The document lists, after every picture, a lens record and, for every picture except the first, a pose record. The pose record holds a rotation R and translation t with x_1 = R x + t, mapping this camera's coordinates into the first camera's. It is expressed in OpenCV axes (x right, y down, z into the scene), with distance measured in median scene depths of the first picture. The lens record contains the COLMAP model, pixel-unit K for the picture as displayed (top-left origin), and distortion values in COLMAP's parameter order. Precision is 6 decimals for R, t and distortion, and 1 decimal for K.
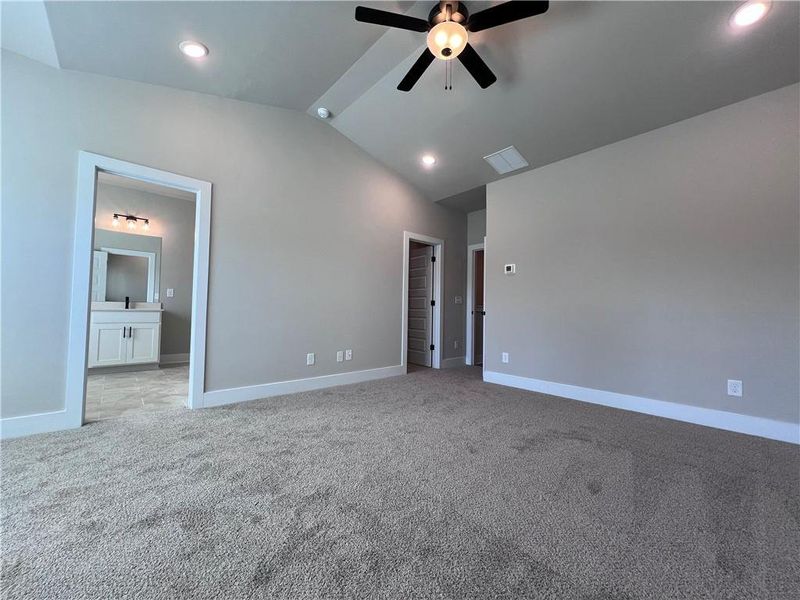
lens RADIAL K [[319.1, 0, 398.3], [0, 319.1, 299.3], [0, 0, 1]] dist [-0.000291, -0.000321]
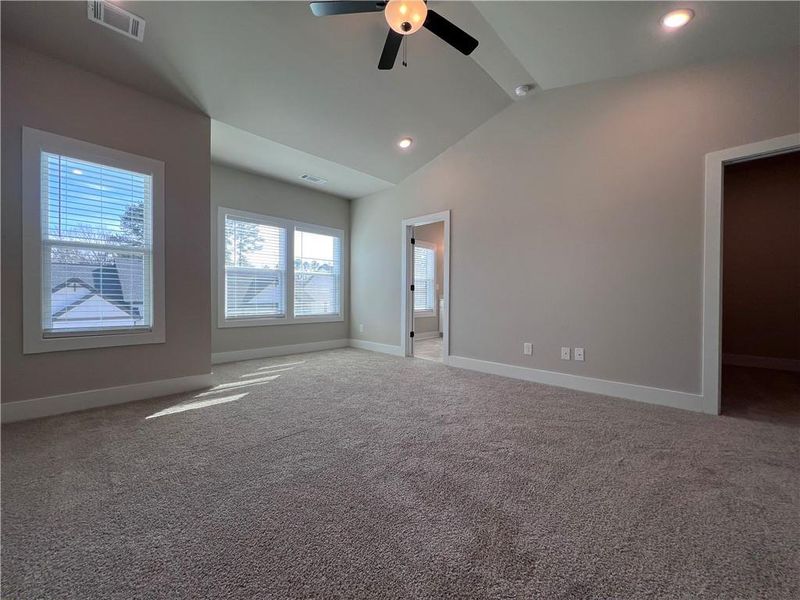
lens RADIAL K [[319.1, 0, 398.3], [0, 319.1, 299.3], [0, 0, 1]] dist [-0.000291, -0.000321]
pose [[0.064956, -0.014531, -0.997782, 0.673669], [0.028367, 0.999517, -0.012710, 0.037826], [0.997485, -0.027479, 0.065337, 0.546353]]
